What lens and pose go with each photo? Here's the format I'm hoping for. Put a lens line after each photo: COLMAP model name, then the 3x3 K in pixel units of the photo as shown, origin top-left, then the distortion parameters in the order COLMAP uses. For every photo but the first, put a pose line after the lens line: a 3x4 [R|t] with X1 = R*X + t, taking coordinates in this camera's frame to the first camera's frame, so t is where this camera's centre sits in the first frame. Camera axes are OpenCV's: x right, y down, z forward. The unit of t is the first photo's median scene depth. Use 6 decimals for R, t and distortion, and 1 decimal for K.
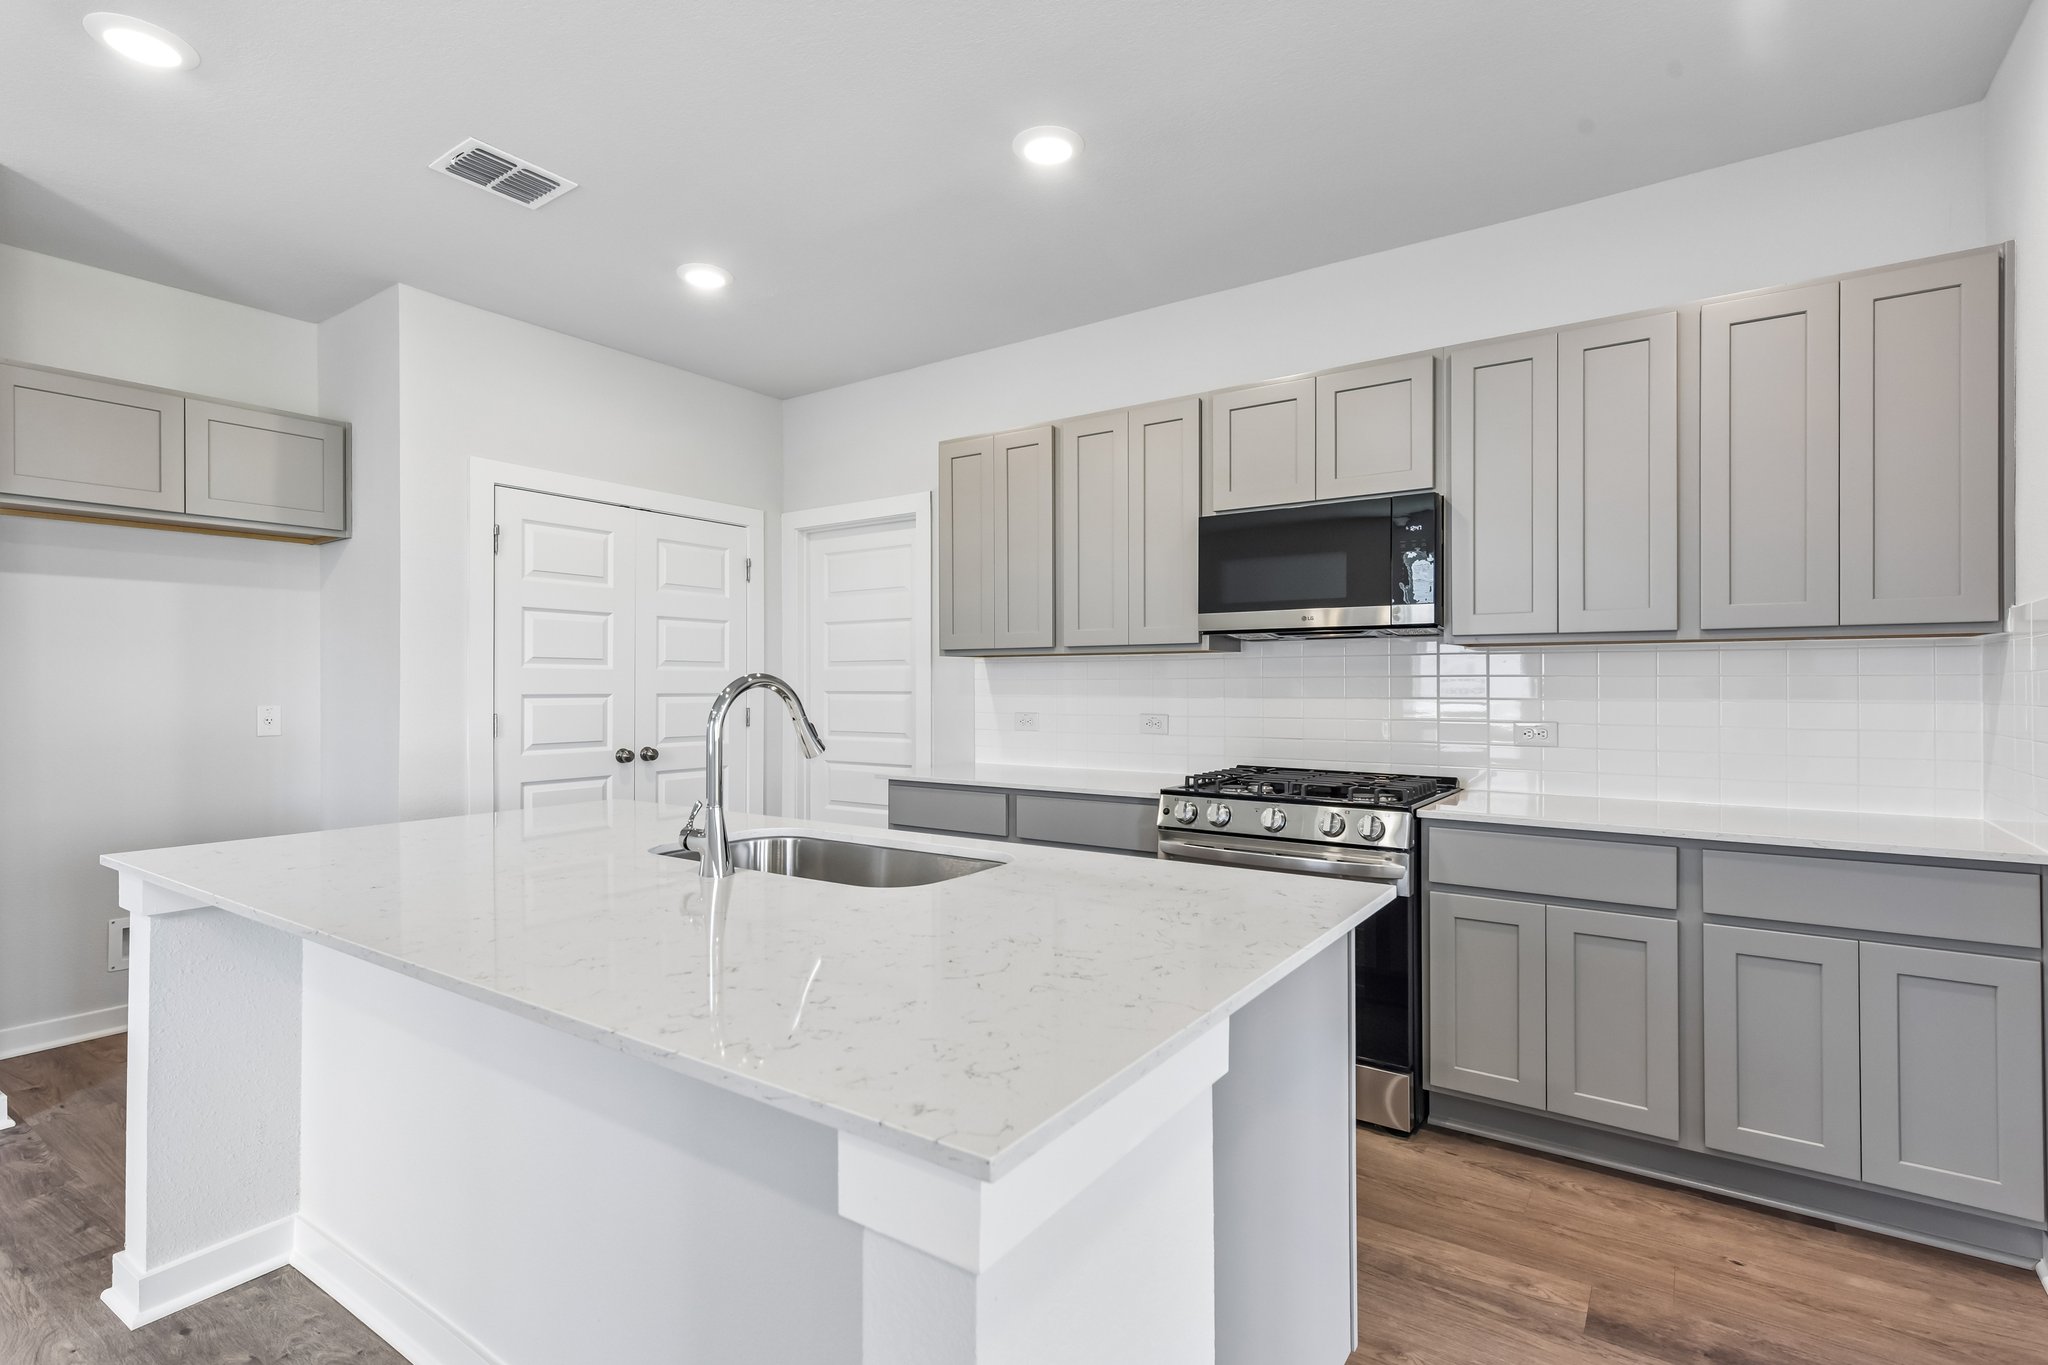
lens RADIAL K [[951.3, 0, 1050.5], [0, 951.3, 665.6], [0, 0, 1]] dist [-0.003576, -0.003469]
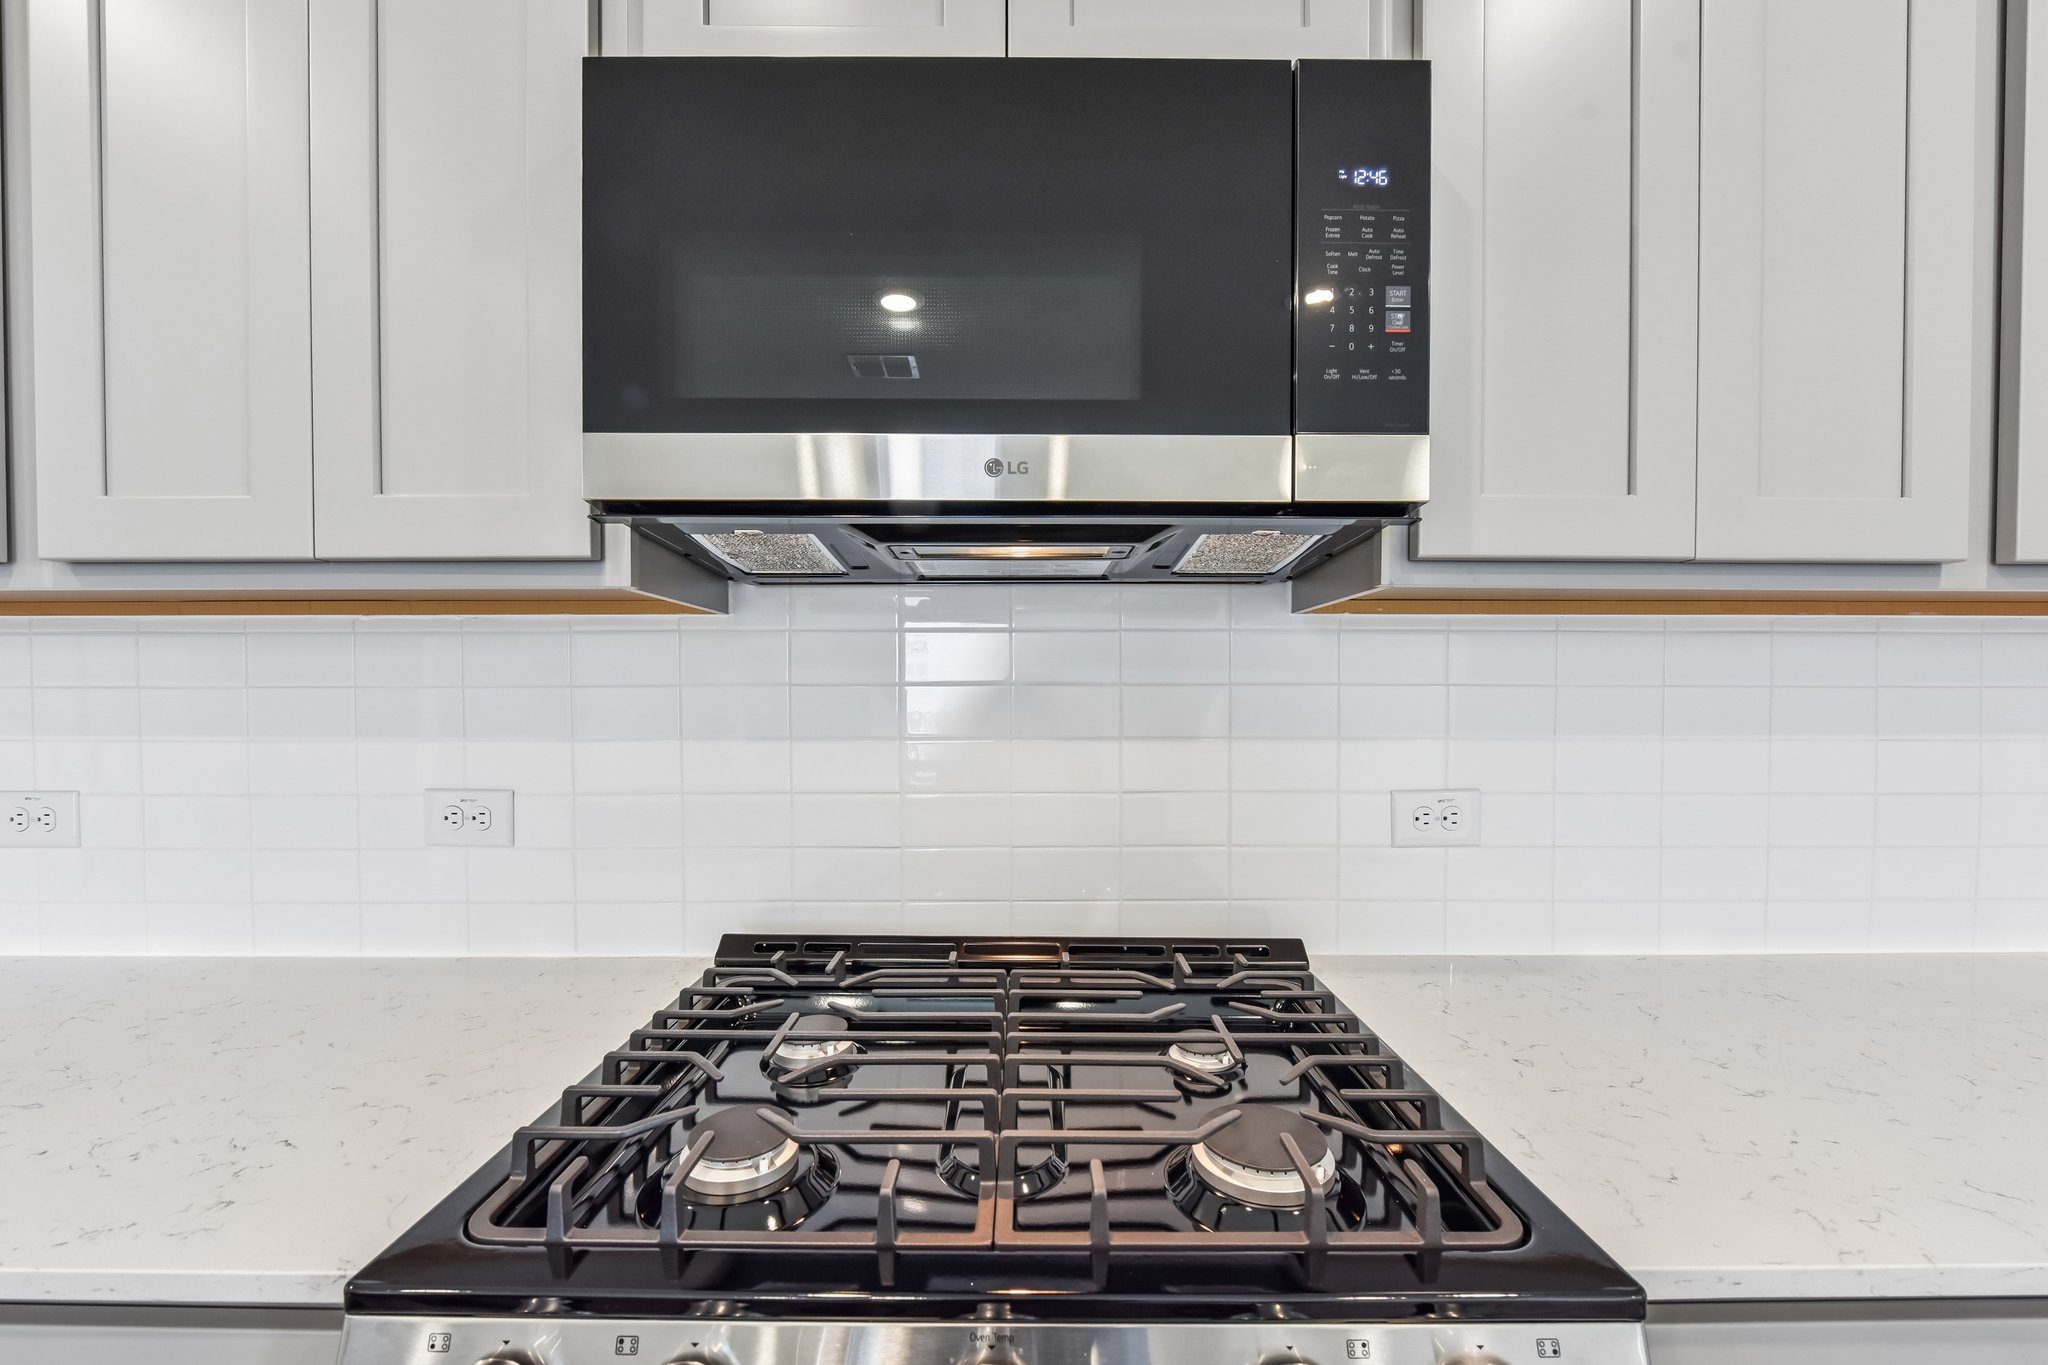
lens RADIAL K [[837.2, 0, 991.8], [0, 837.2, 714.0], [0, 0, 1]] dist [-0.005836, -0.000720]
pose [[0.853889, -0.009060, 0.520376, 0.130944], [-0.013338, 0.999139, 0.039282, 0.010665], [-0.520284, -0.040483, 0.853033, 0.746361]]
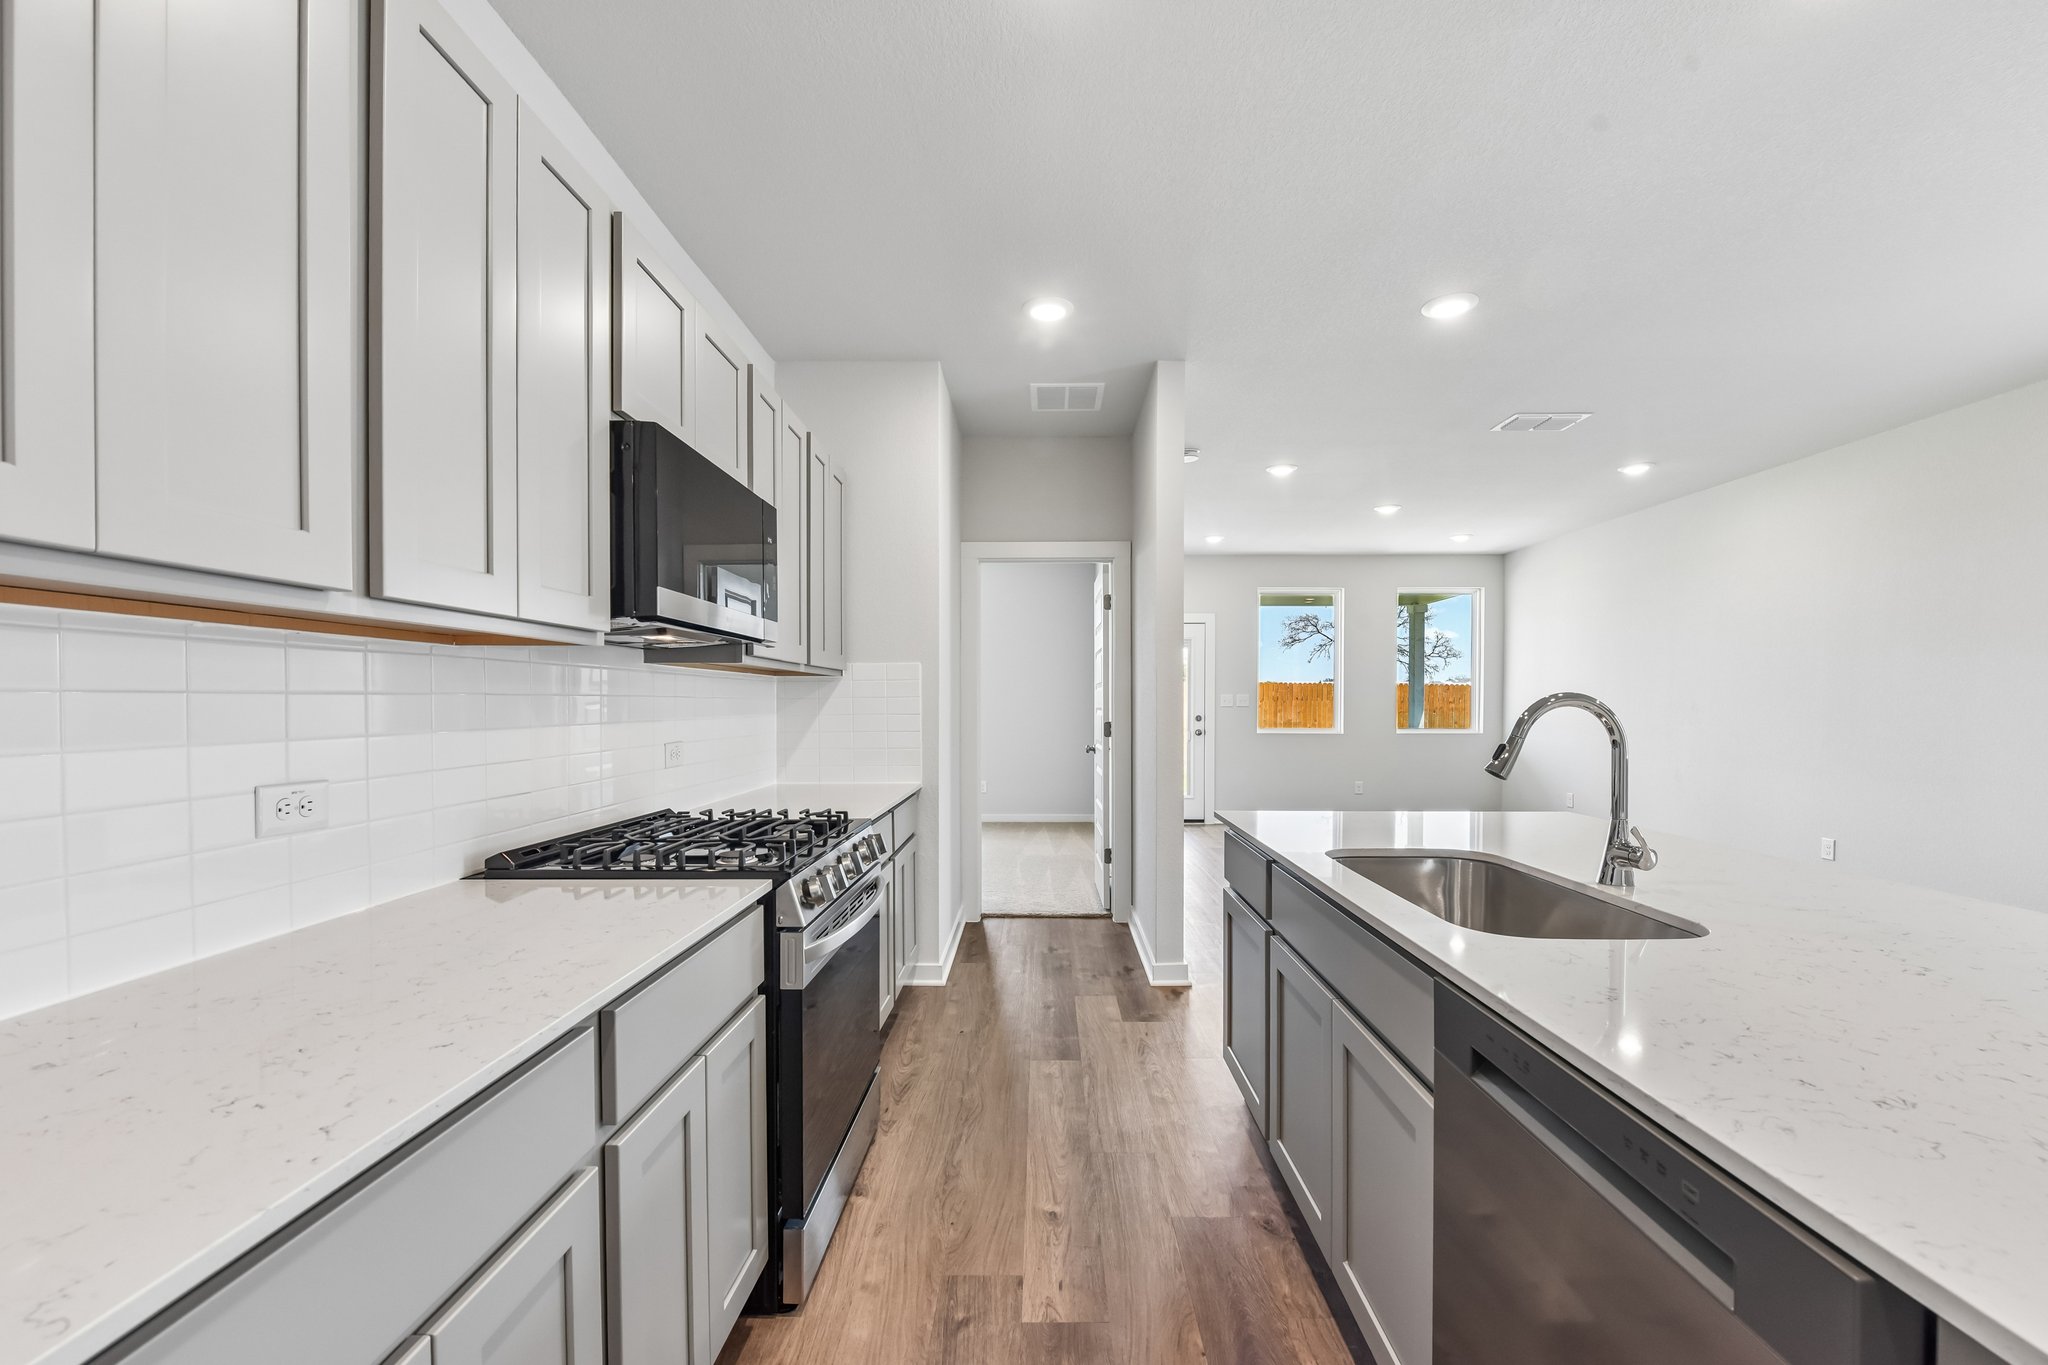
lens RADIAL K [[837.2, 0, 1022.5], [0, 837.2, 711.2], [0, 0, 1]] dist [-0.005836, -0.000720]
pose [[-0.522927, -0.007667, 0.852343, -0.407569], [-0.014613, 0.999893, 0.000029, 0.019861], [-0.852252, -0.012441, -0.522983, 1.073133]]
